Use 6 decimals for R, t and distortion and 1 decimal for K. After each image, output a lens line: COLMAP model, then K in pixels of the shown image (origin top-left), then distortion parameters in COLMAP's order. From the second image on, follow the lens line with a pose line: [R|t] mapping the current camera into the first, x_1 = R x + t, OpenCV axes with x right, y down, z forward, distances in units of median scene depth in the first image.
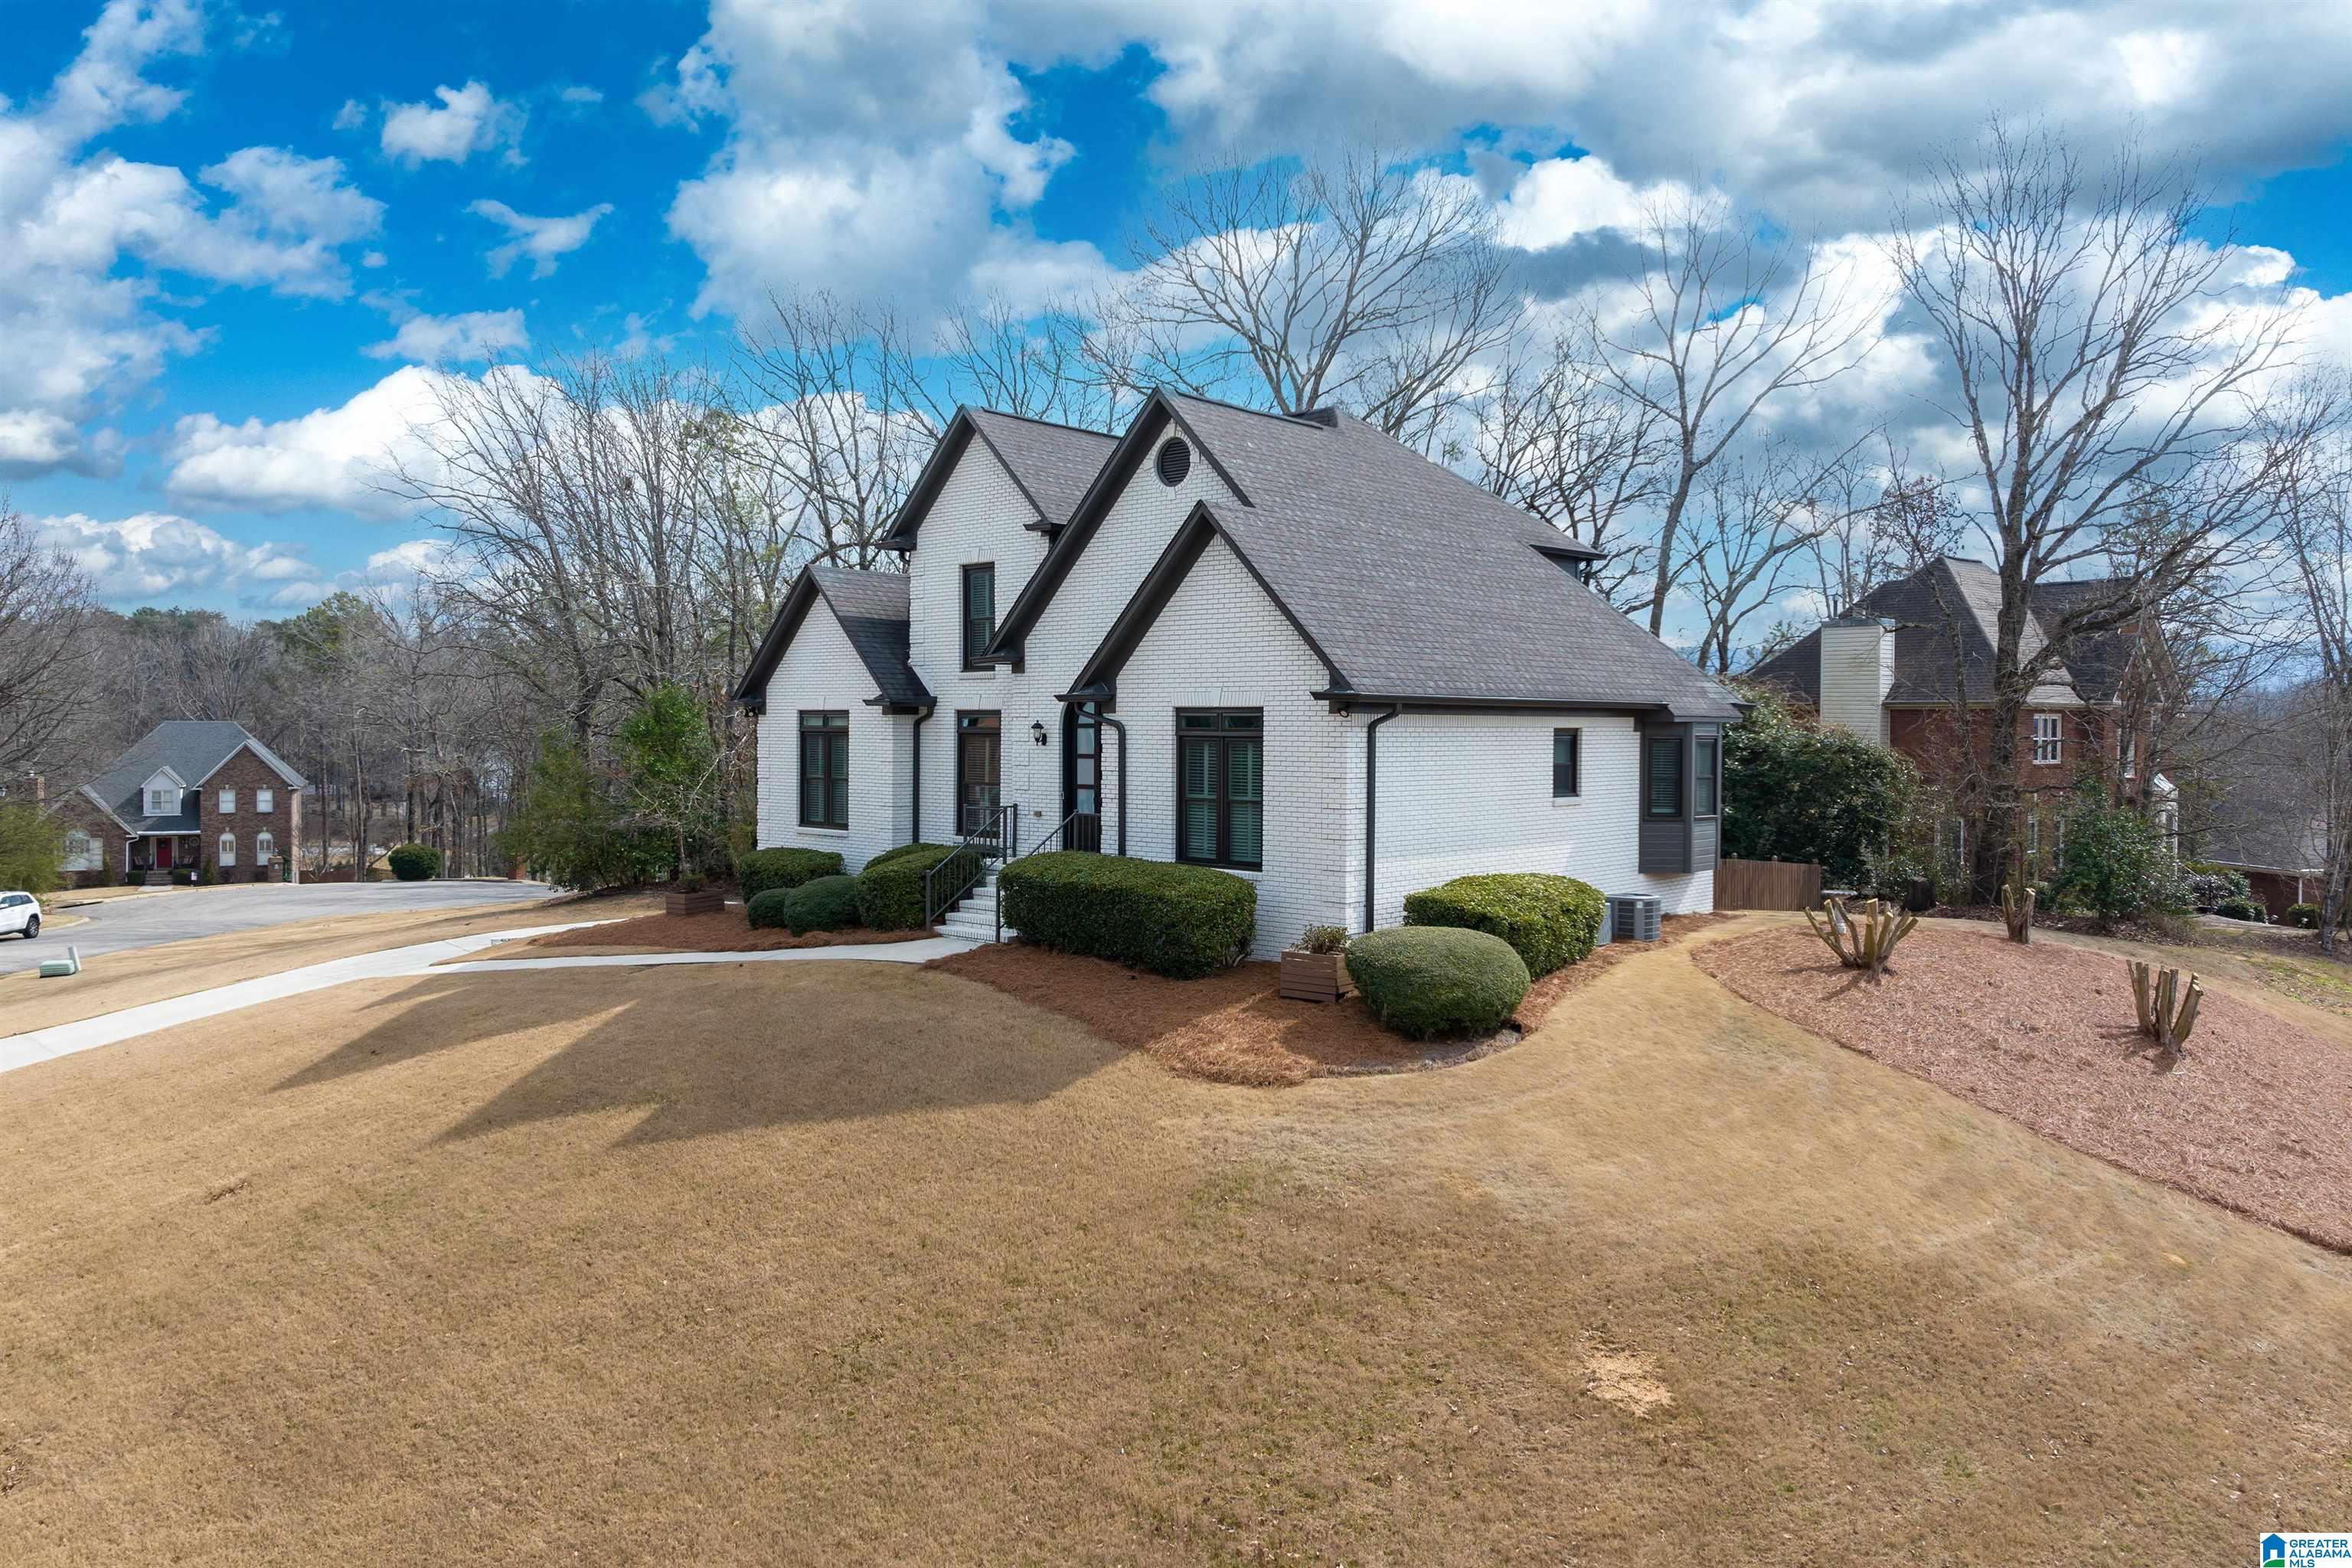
lens RADIAL K [[1655.8, 0, 1173.5], [0, 1655.8, 725.8], [0, 0, 1]] dist [-0.038526, 0.005551]
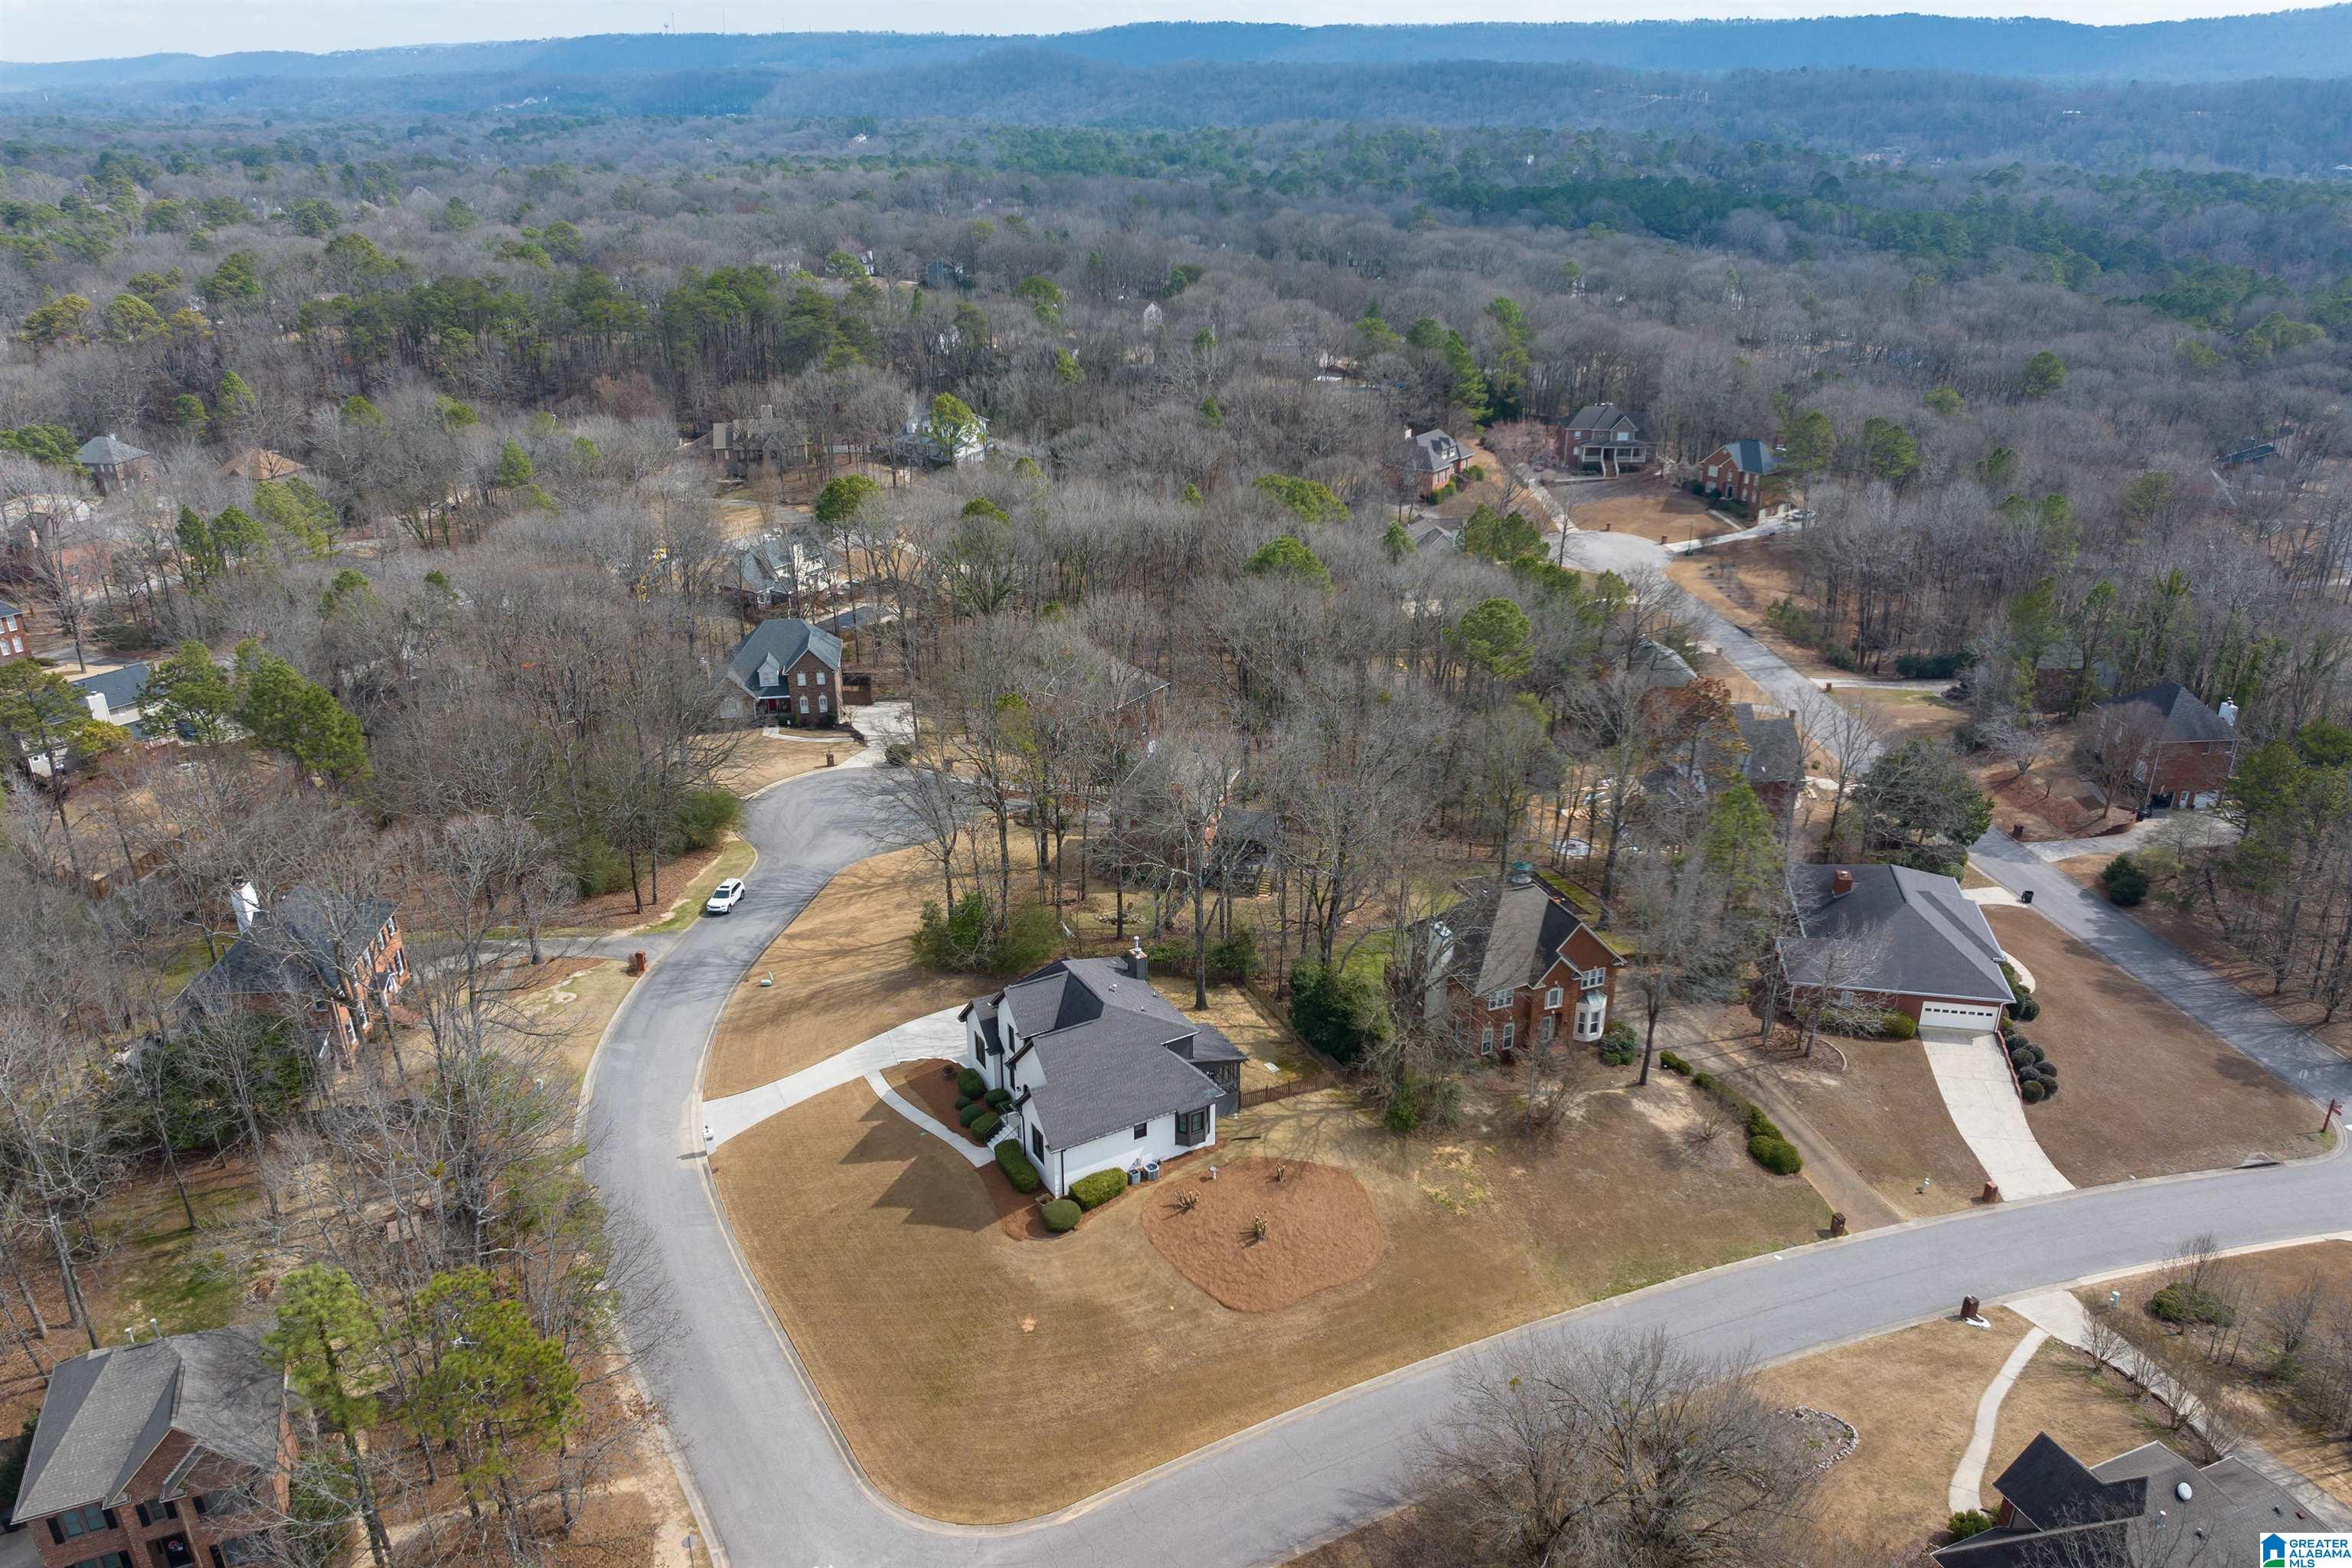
lens RADIAL K [[1655.8, 0, 1173.5], [0, 1655.8, 725.8], [0, 0, 1]] dist [-0.038526, 0.005551]
pose [[0.955660, 0.097983, -0.277694, 1.195184], [0.007095, 0.935083, 0.354357, -2.059613], [0.294388, -0.340615, 0.892926, -1.928840]]
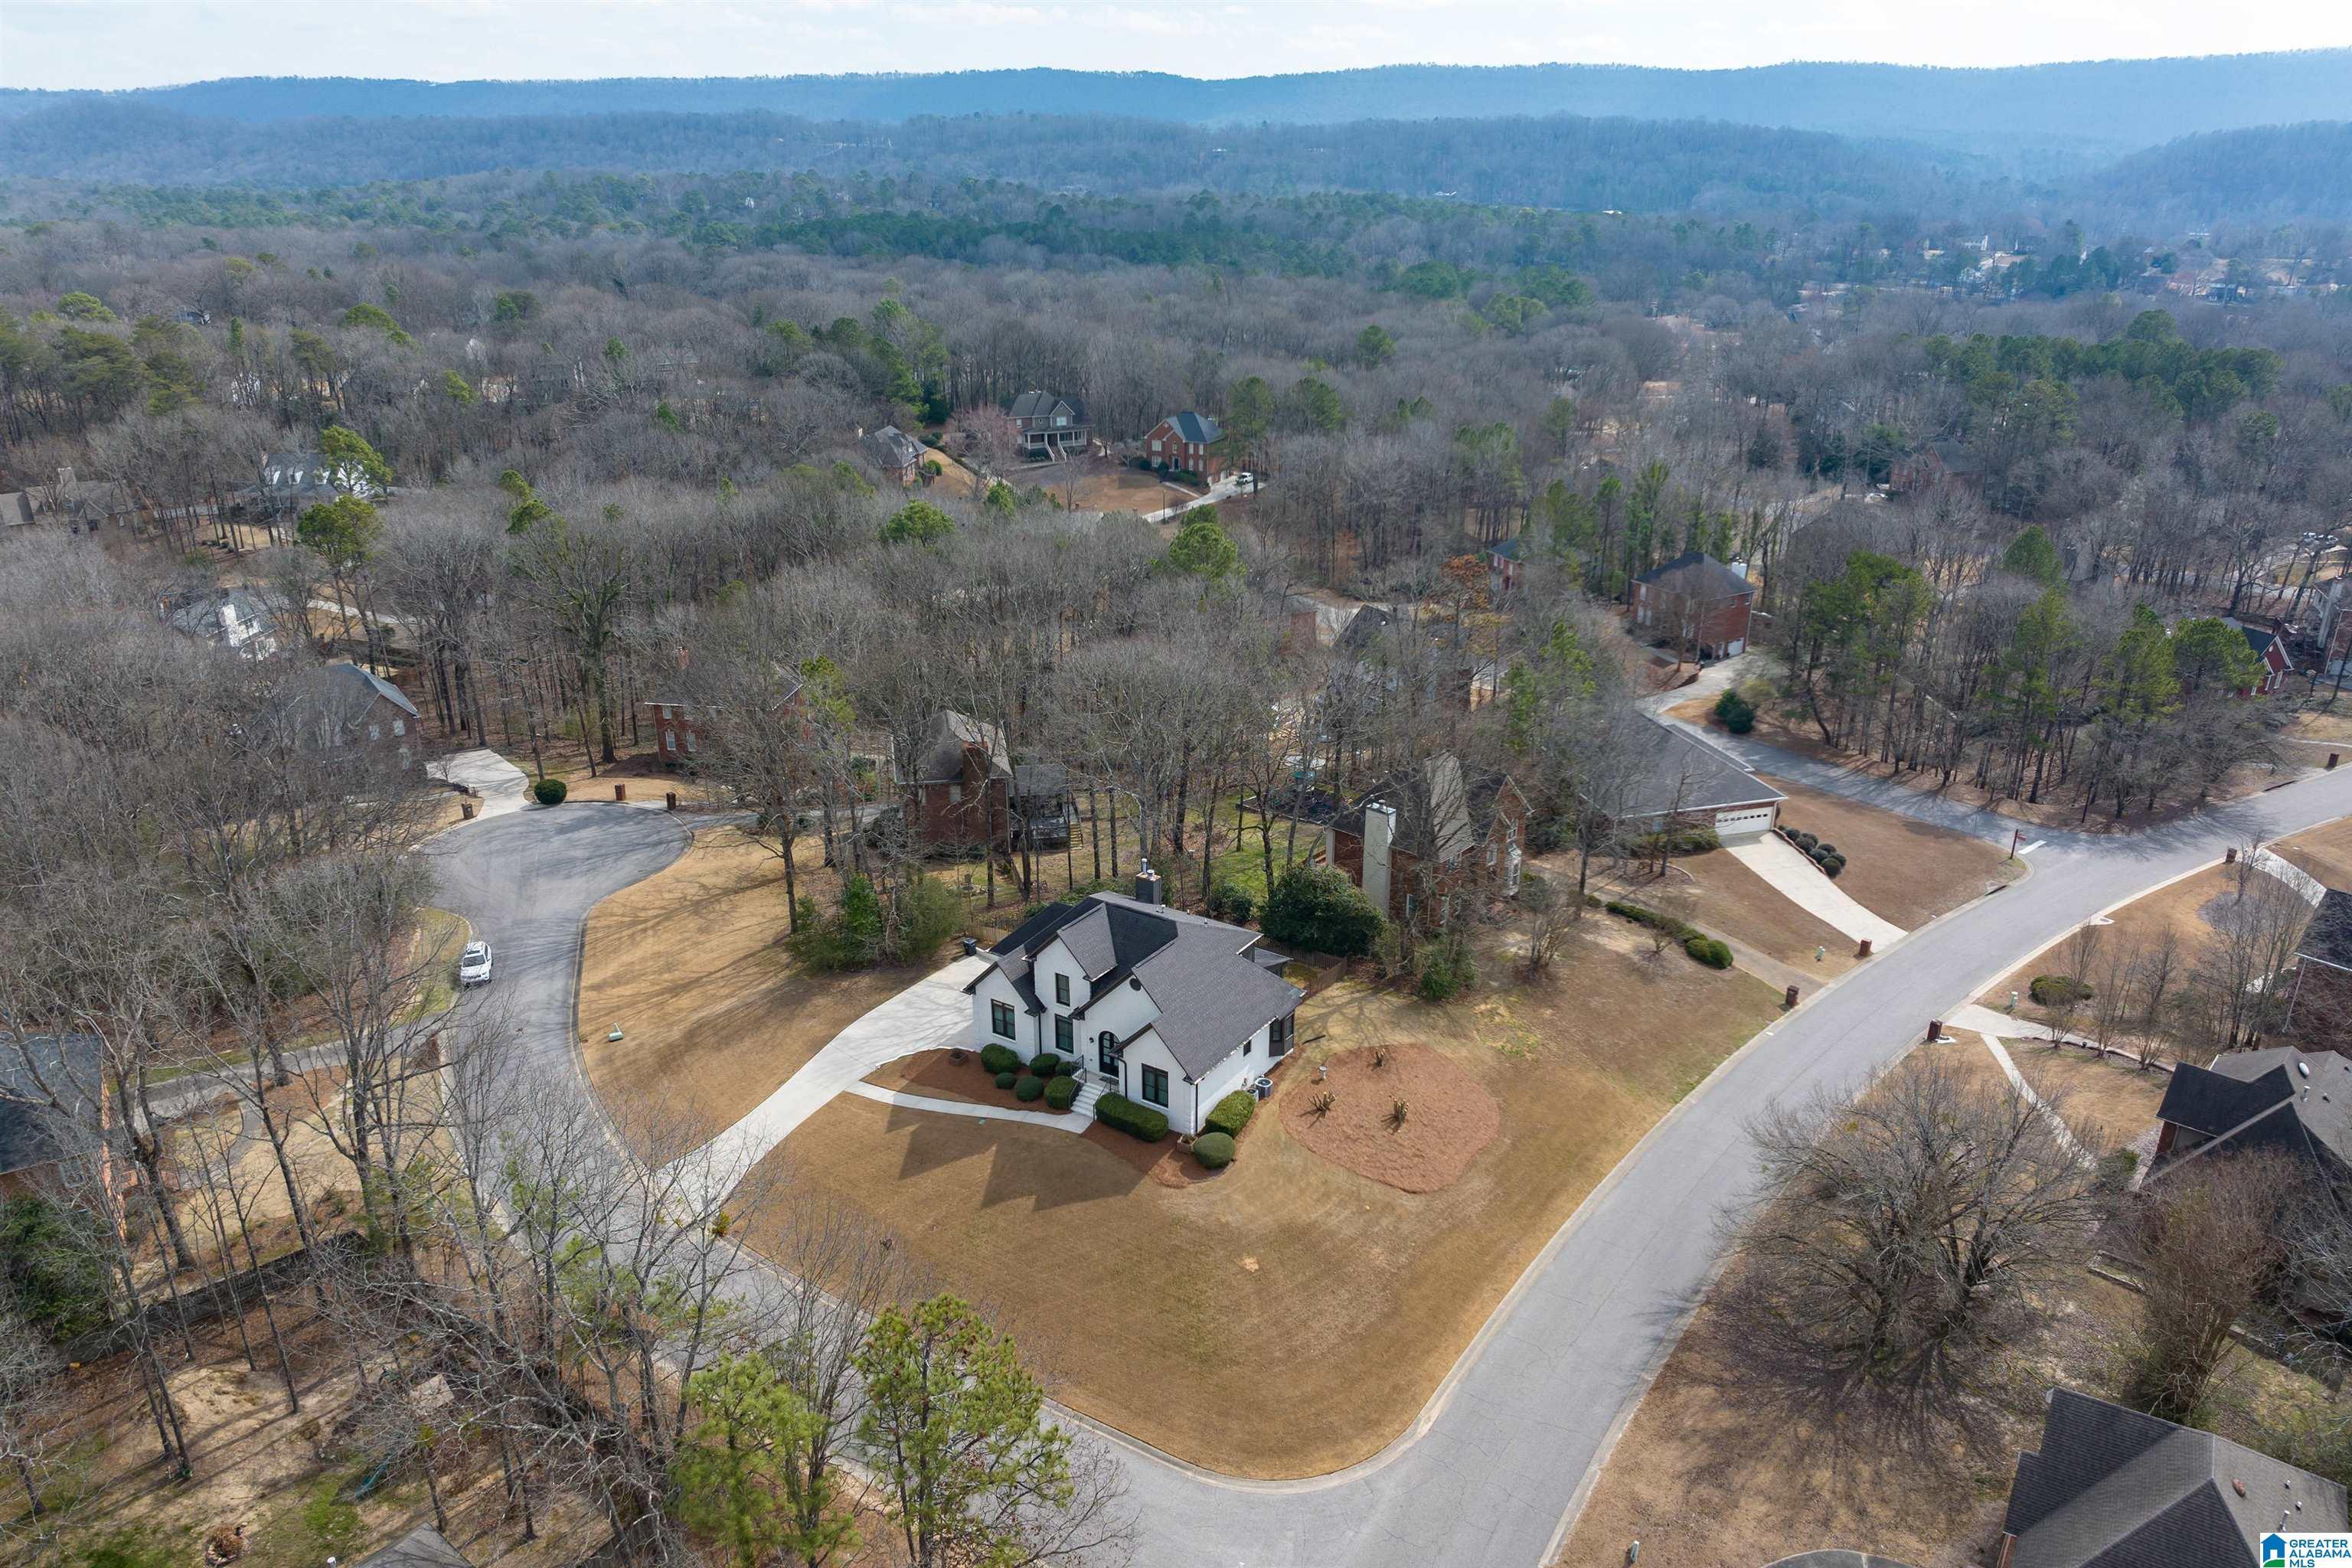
lens RADIAL K [[1668.3, 0, 1163.9], [0, 1668.3, 790.5], [0, 0, 1]] dist [-0.033537, -0.002161]
pose [[0.986344, -0.068627, 0.149720, -0.397857], [0.010428, 0.933250, 0.359075, -1.634563], [-0.164368, -0.352610, 0.921222, -1.890011]]
